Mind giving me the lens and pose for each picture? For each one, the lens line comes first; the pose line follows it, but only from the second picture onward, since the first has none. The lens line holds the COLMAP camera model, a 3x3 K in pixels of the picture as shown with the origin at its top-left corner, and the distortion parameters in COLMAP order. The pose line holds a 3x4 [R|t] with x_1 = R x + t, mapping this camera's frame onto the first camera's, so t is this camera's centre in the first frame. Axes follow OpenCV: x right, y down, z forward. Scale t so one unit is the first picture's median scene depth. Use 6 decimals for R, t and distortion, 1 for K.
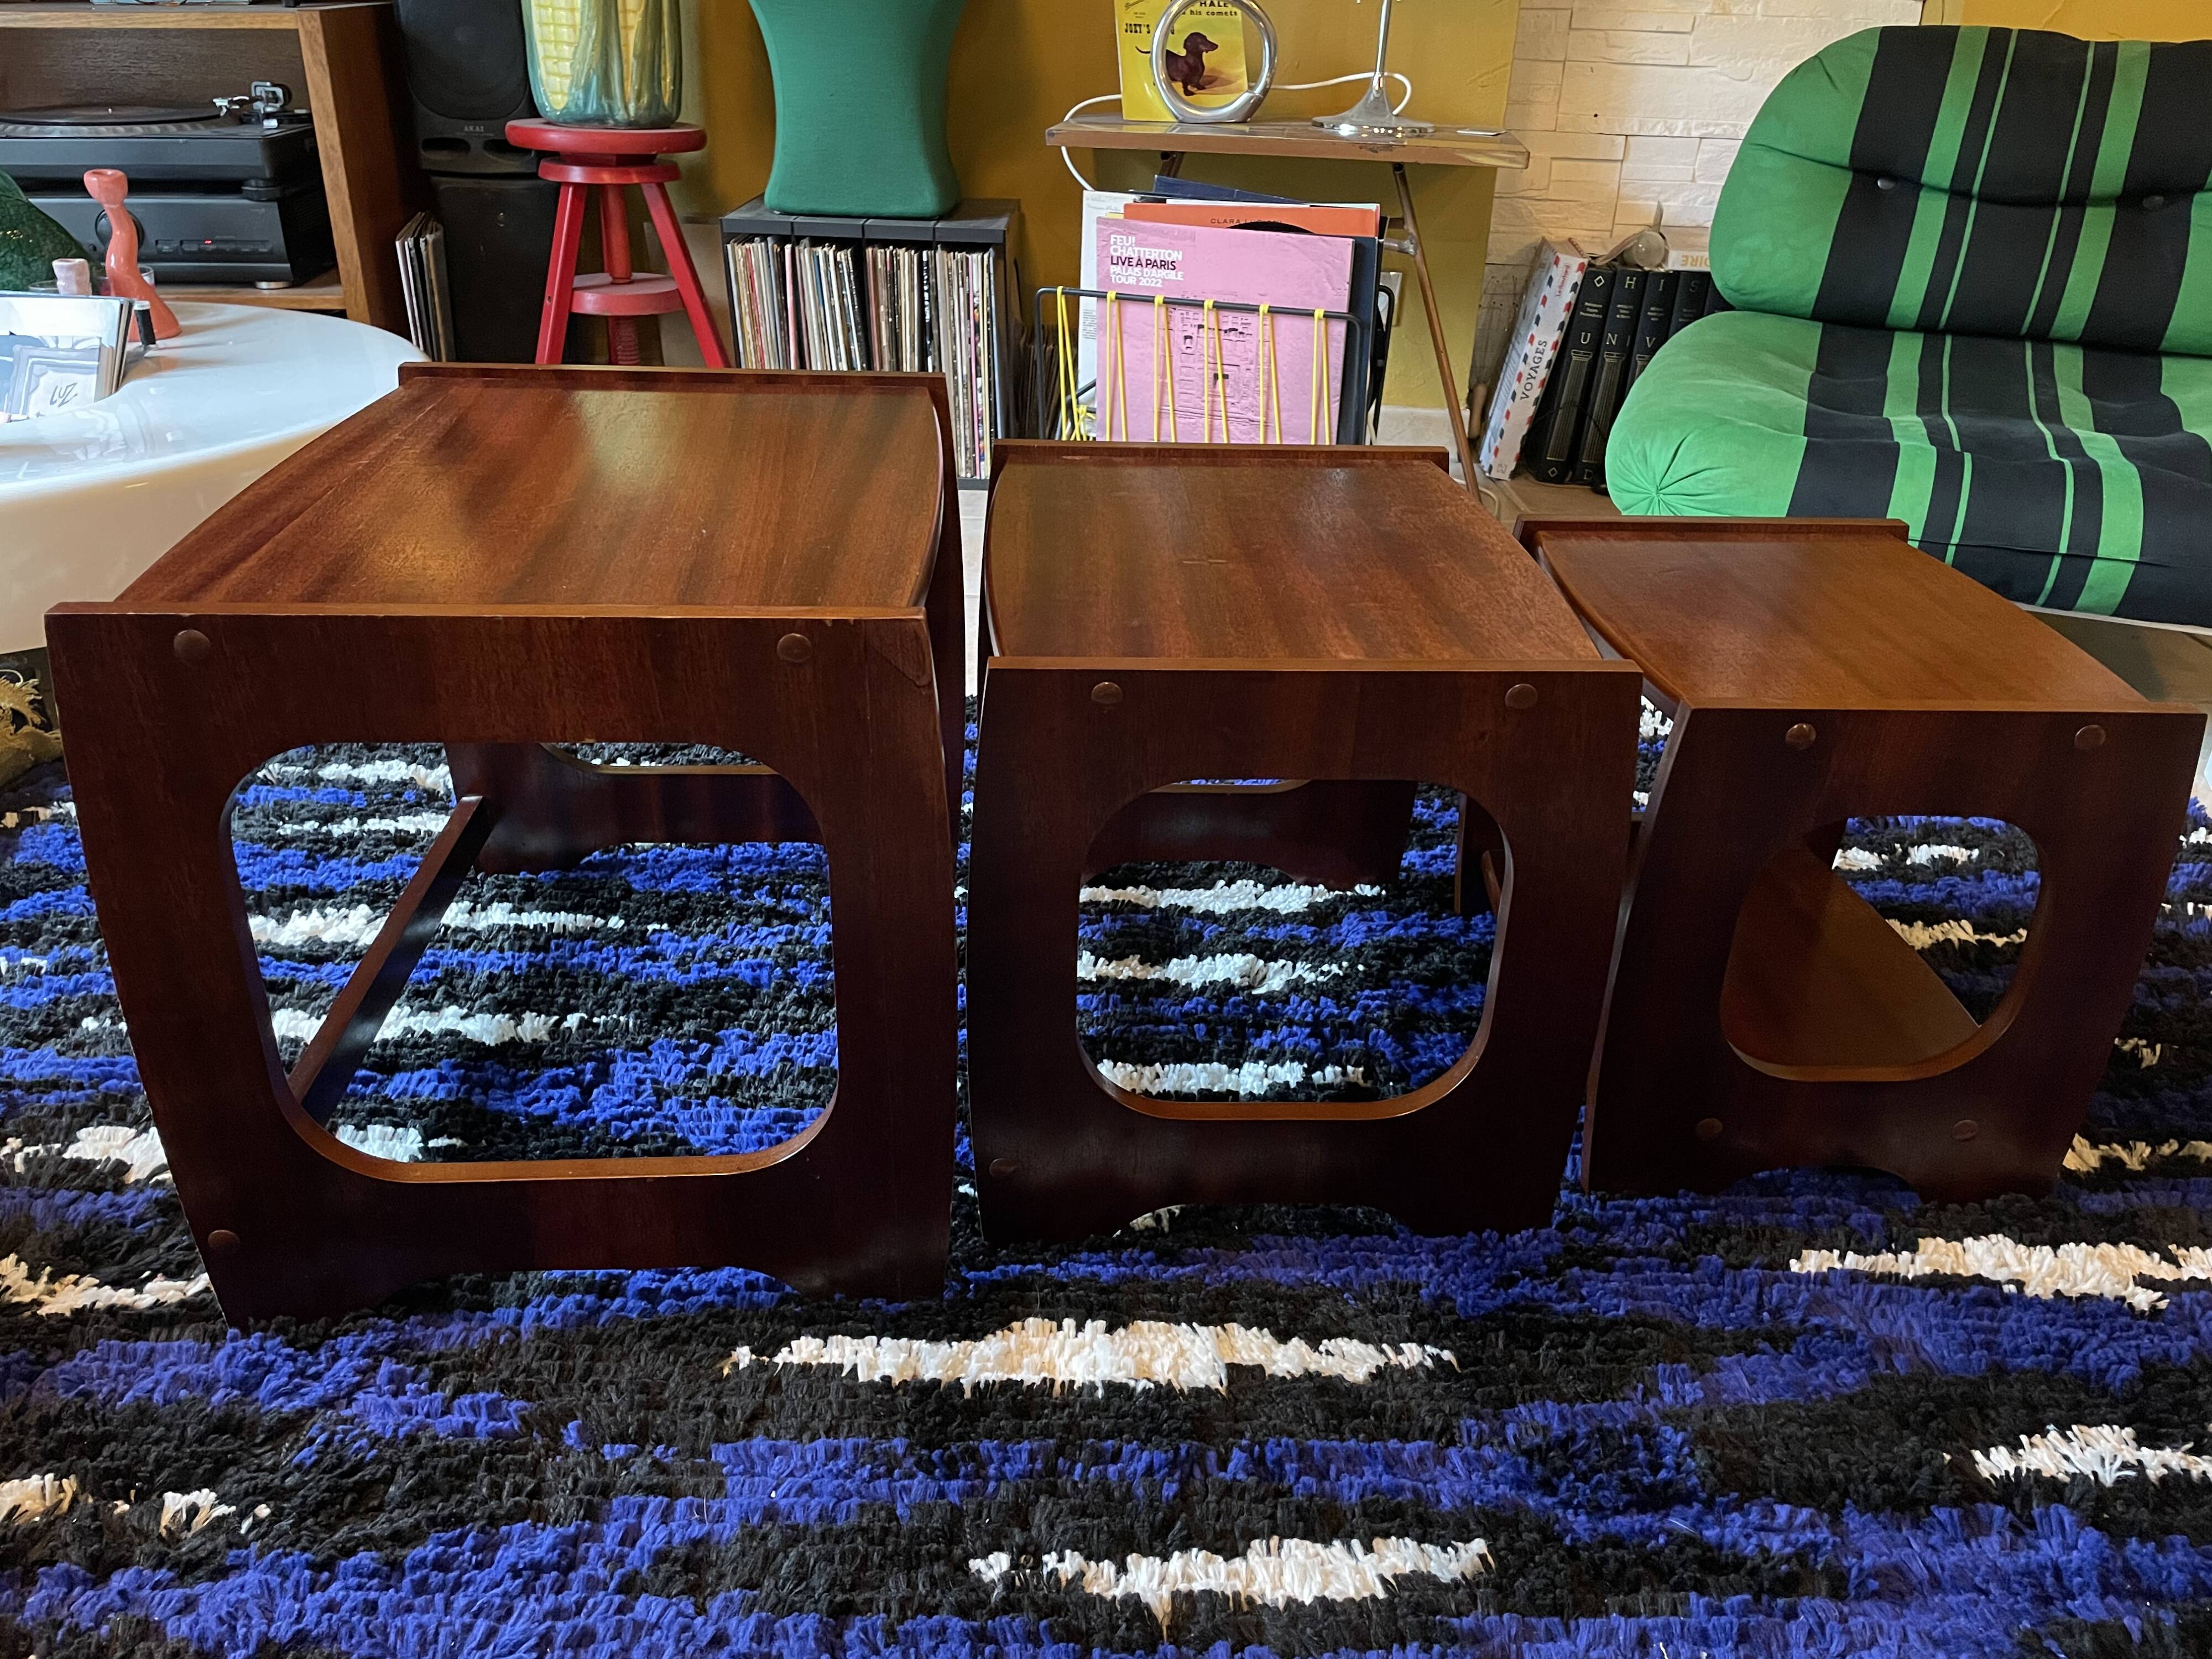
lens RADIAL K [[1699.5, 0, 1072.9], [0, 1699.5, 804.8], [0, 0, 1]] dist [0.083424, -0.112420]
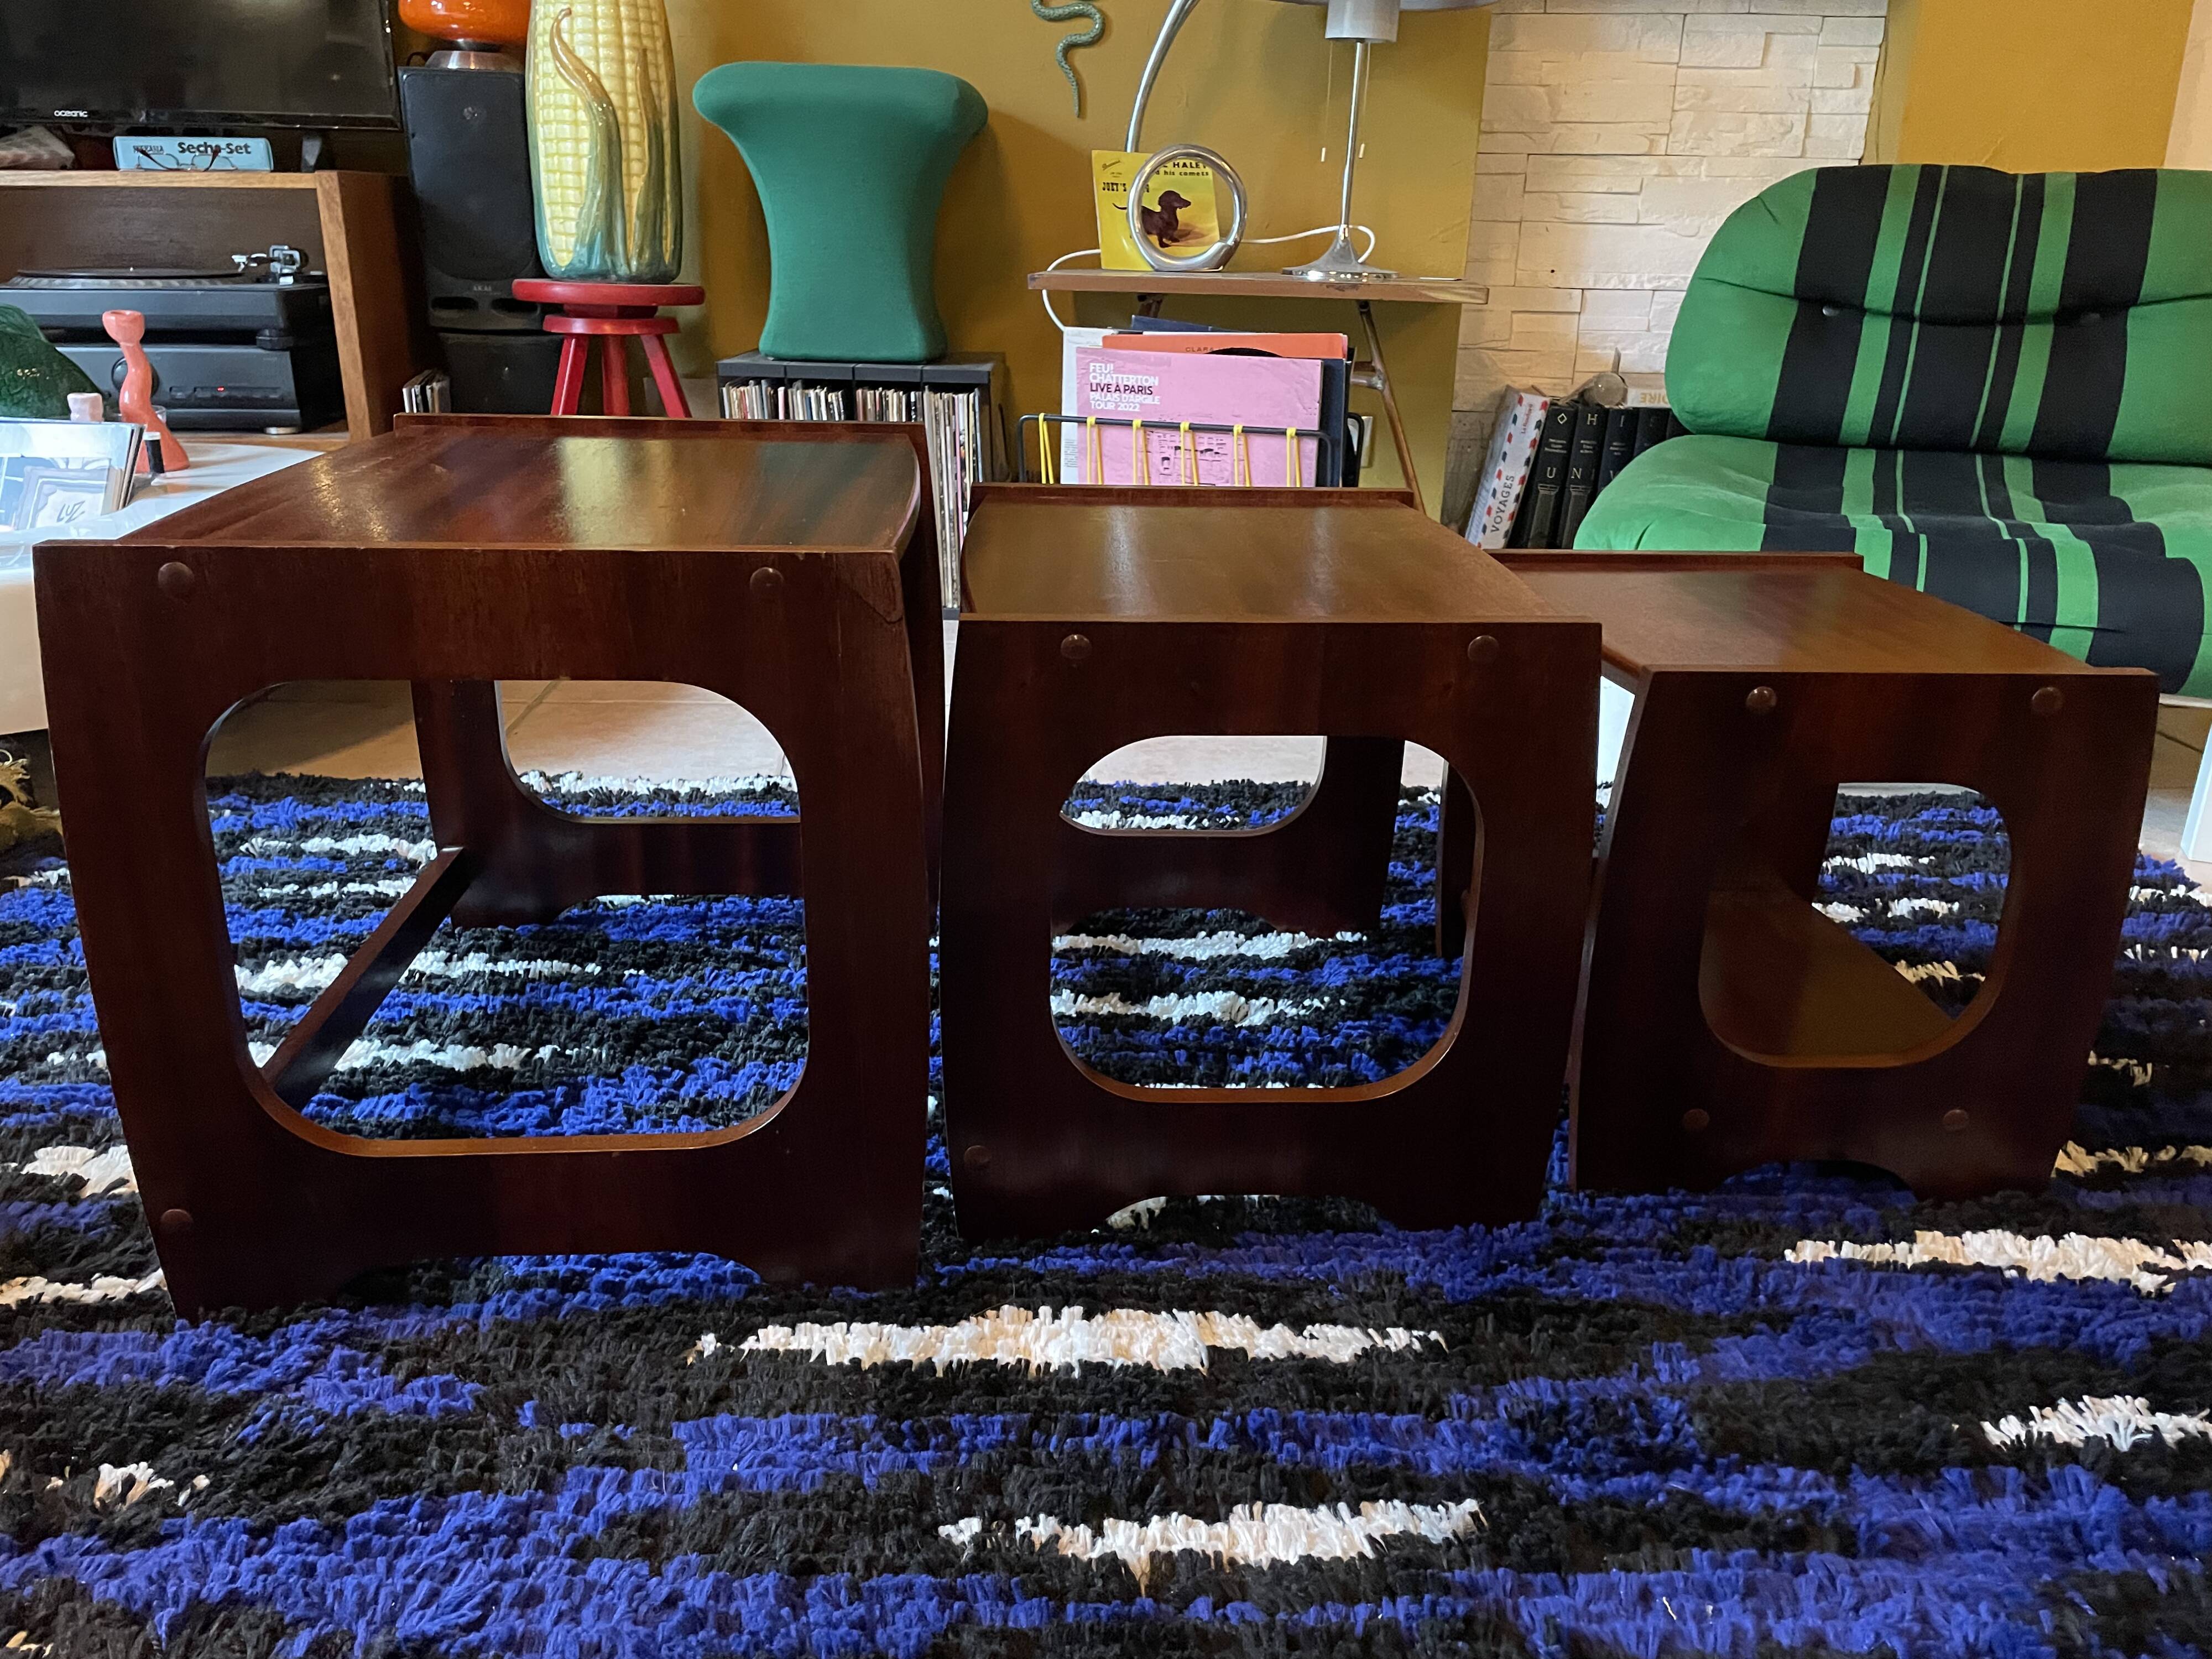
lens RADIAL K [[1699.5, 0, 1071.9], [0, 1699.5, 812.7], [0, 0, 1]] dist [0.083424, -0.112420]
pose [[0.999963, -0.008066, 0.003148, 0.005552], [0.008390, 0.992495, -0.121993, 0.064944], [-0.002141, 0.122015, 0.992526, 0.001116]]
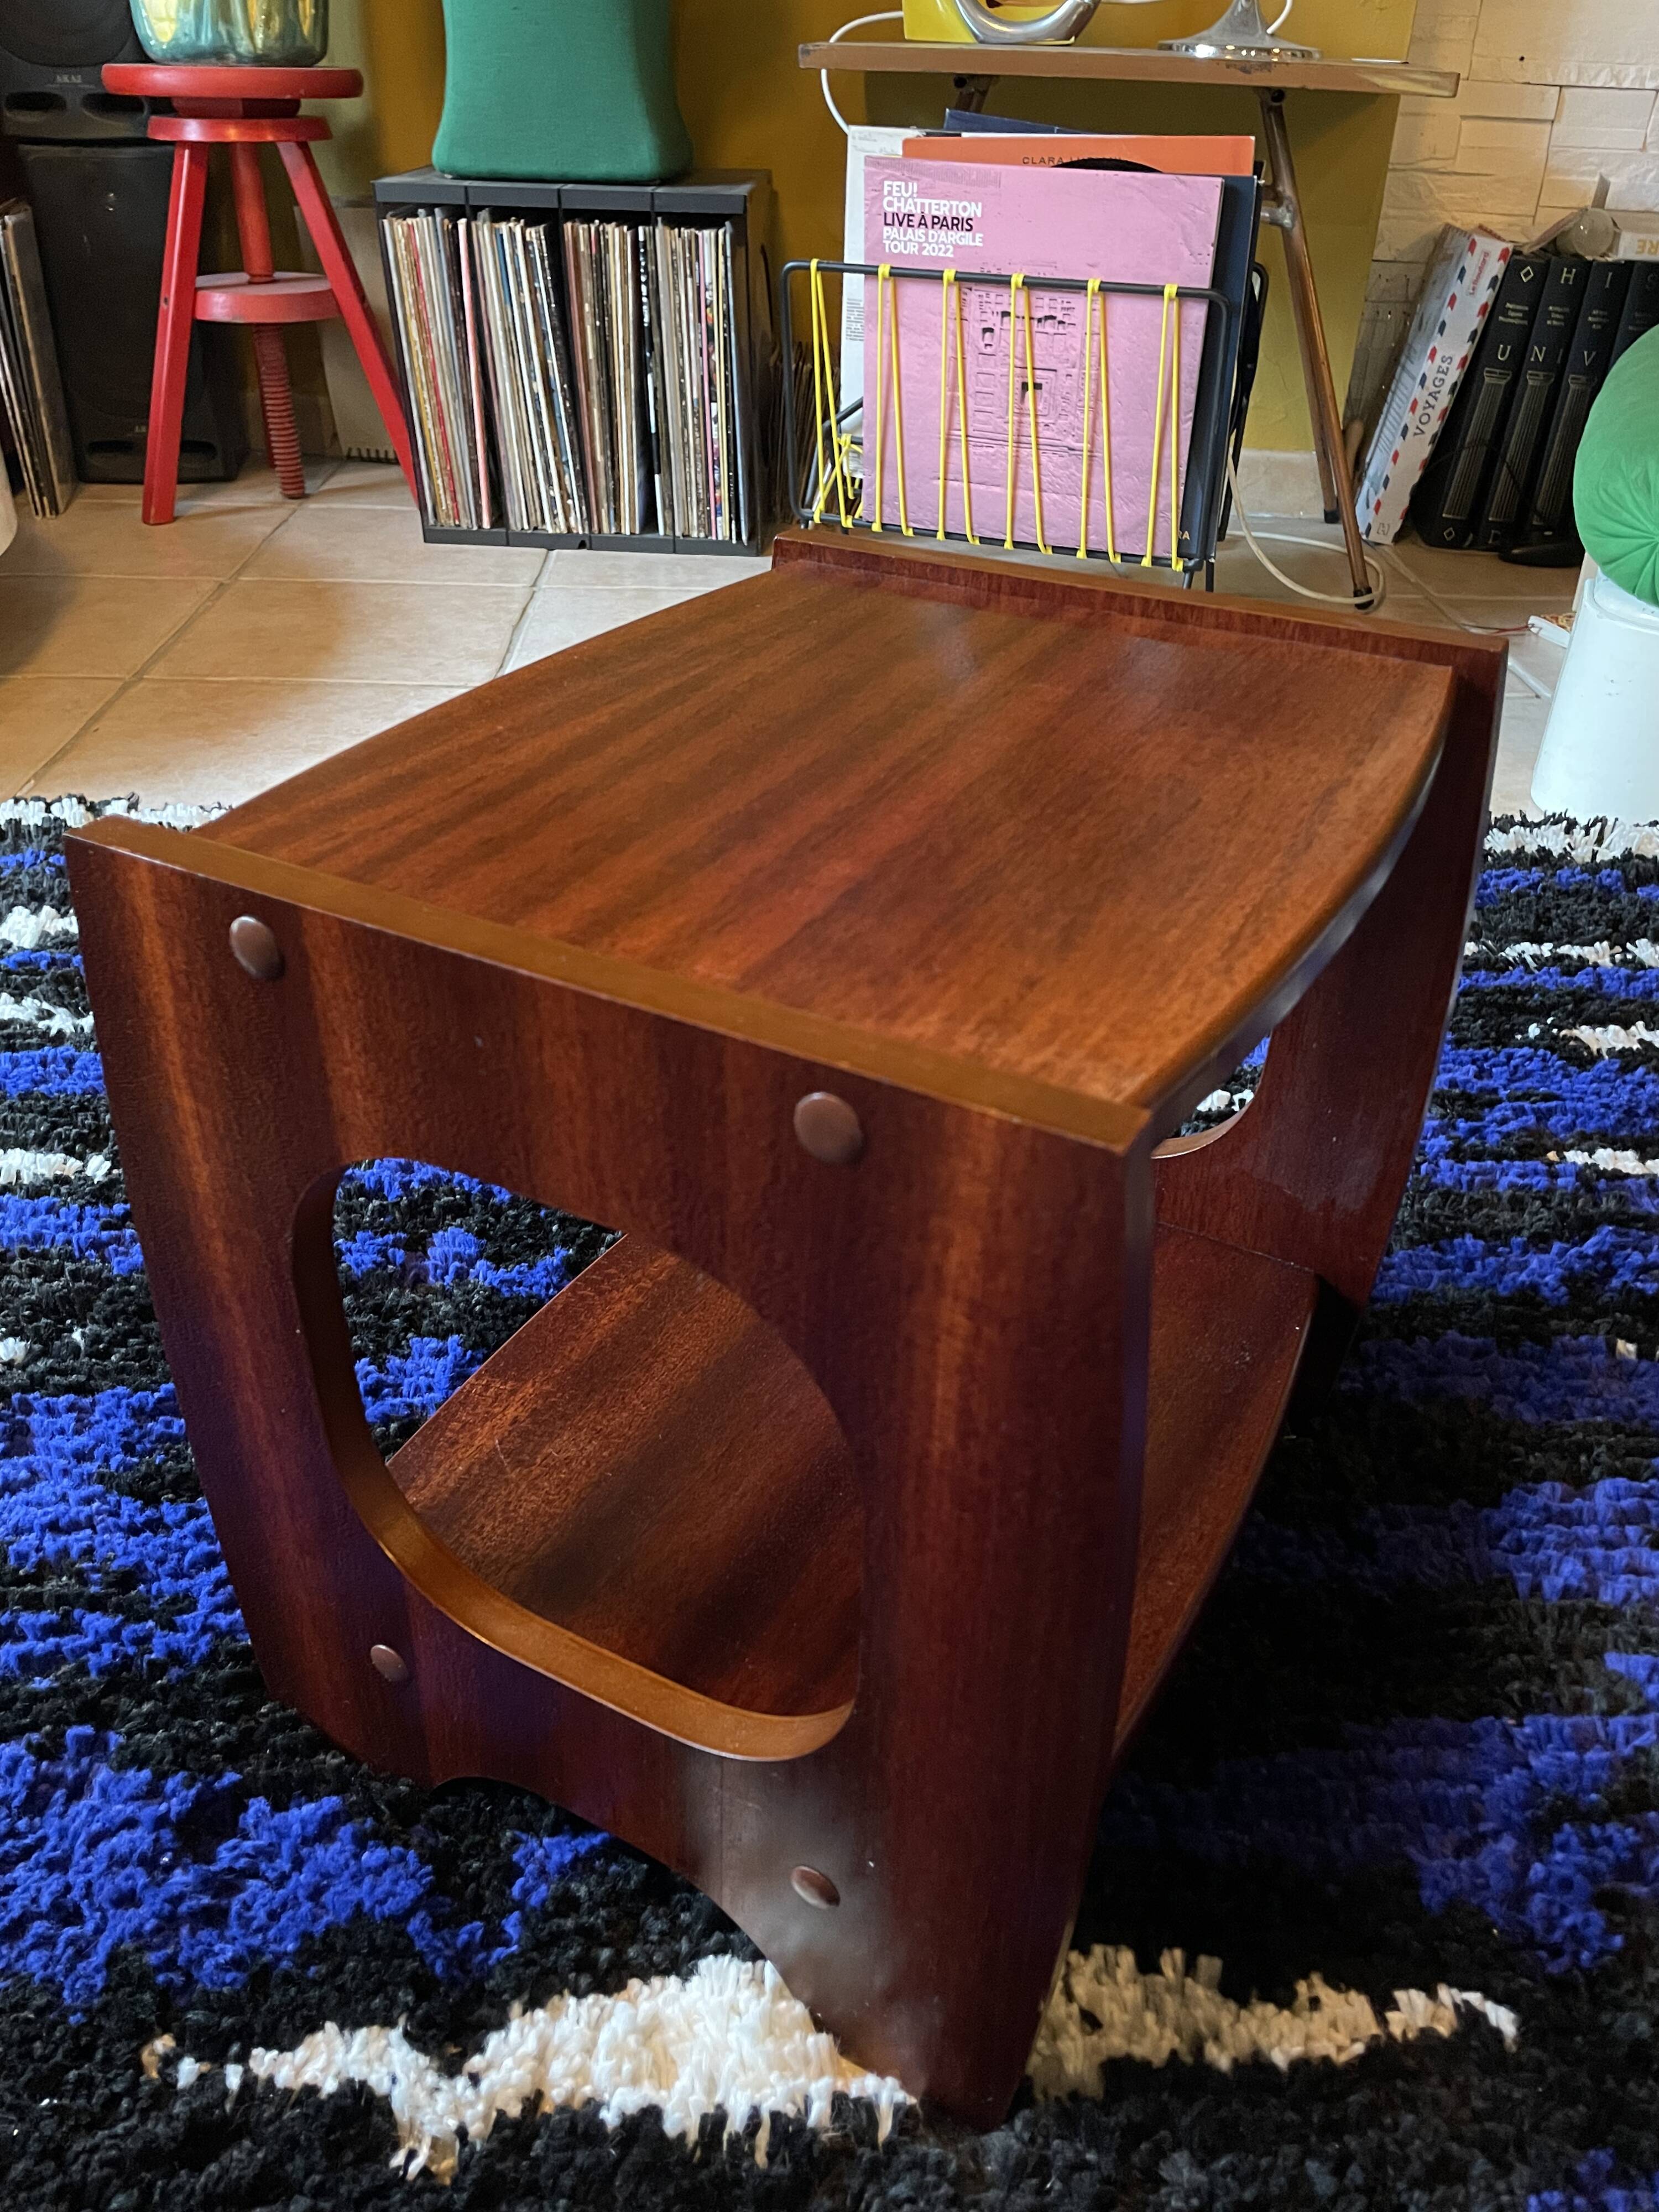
lens RADIAL K [[1692.6, 0, 813.8], [0, 1692.6, 1126.8], [0, 0, 1]] dist [0.078869, -0.105365]
pose [[0.999659, 0.010532, -0.023902, 0.014133], [-0.007776, 0.993614, 0.112562, -0.013961], [0.024935, -0.112337, 0.993357, 0.224681]]
